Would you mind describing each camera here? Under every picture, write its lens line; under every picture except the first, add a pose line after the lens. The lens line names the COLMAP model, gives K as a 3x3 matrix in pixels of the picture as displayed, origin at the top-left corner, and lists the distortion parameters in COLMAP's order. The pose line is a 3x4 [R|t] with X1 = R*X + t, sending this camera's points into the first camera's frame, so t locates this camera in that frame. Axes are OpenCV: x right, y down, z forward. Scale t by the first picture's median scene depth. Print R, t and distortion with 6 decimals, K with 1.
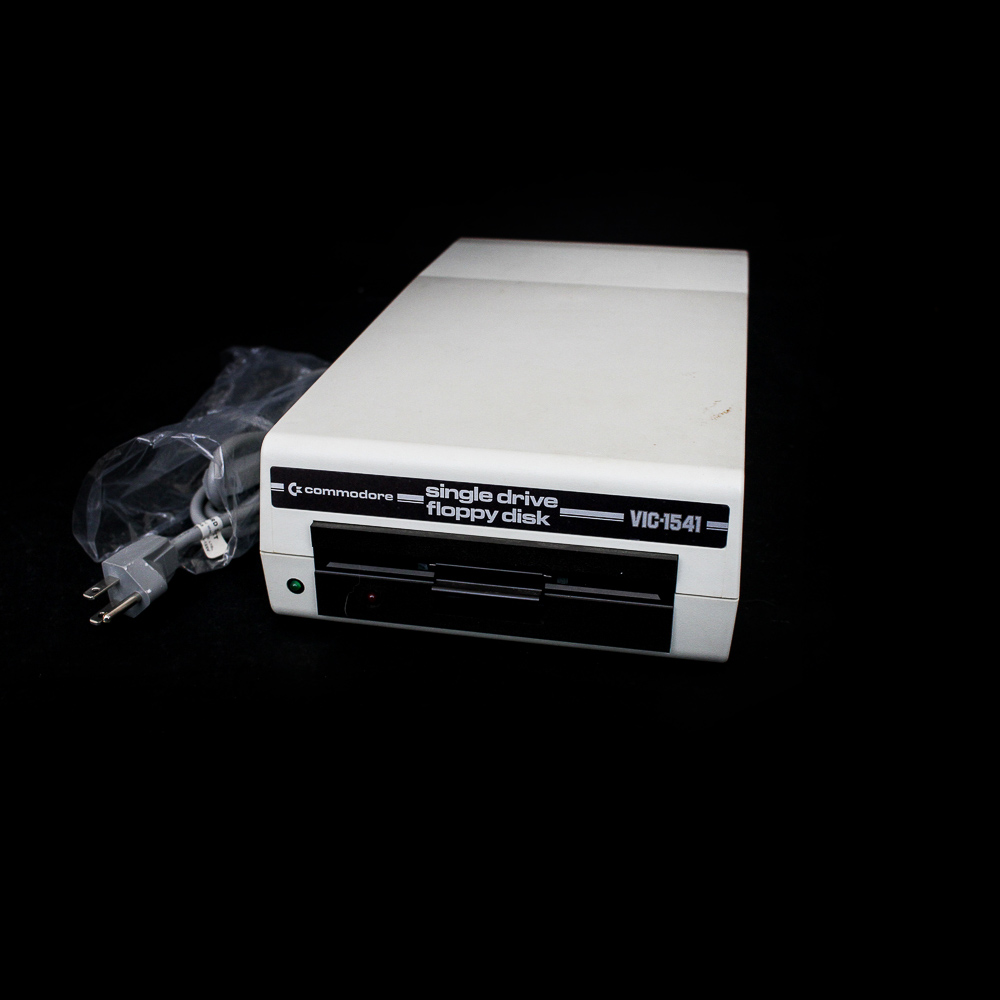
lens RADIAL K [[1065.2, 0, 500.5], [0, 1065.2, 496.5], [0, 0, 1]] dist [-0.126076, 0.000000]
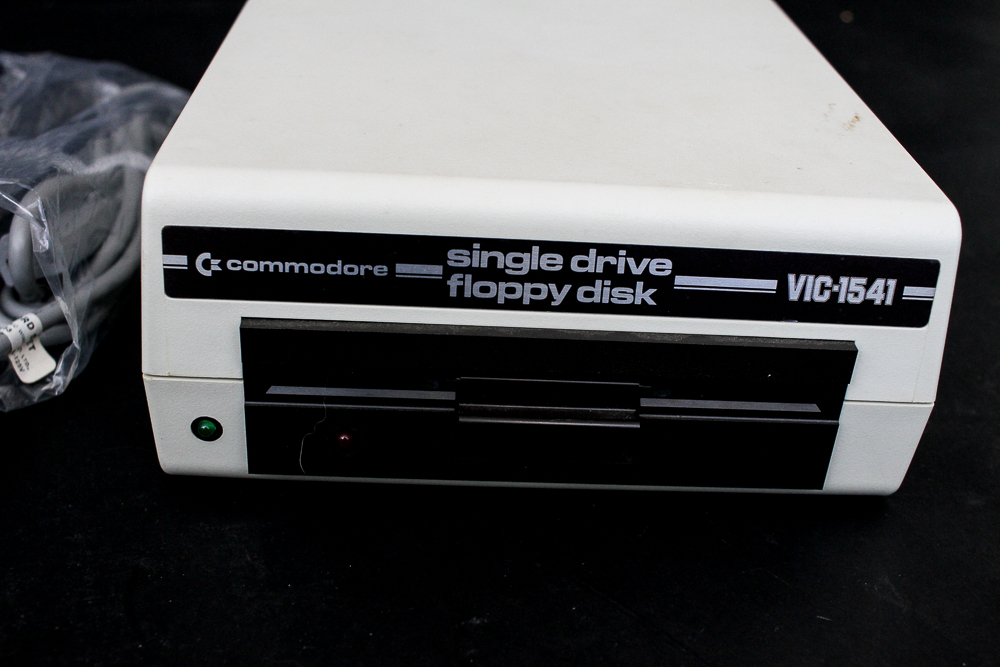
lens RADIAL K [[1122.7, 0, 499.3], [0, 1122.7, 336.1], [0, 0, 1]] dist [-0.095769, 0.000000]
pose [[0.973071, -0.059520, 0.222688, -0.181418], [0.041871, 0.995657, 0.083154, -0.011869], [-0.226671, -0.071590, 0.971337, 0.389976]]
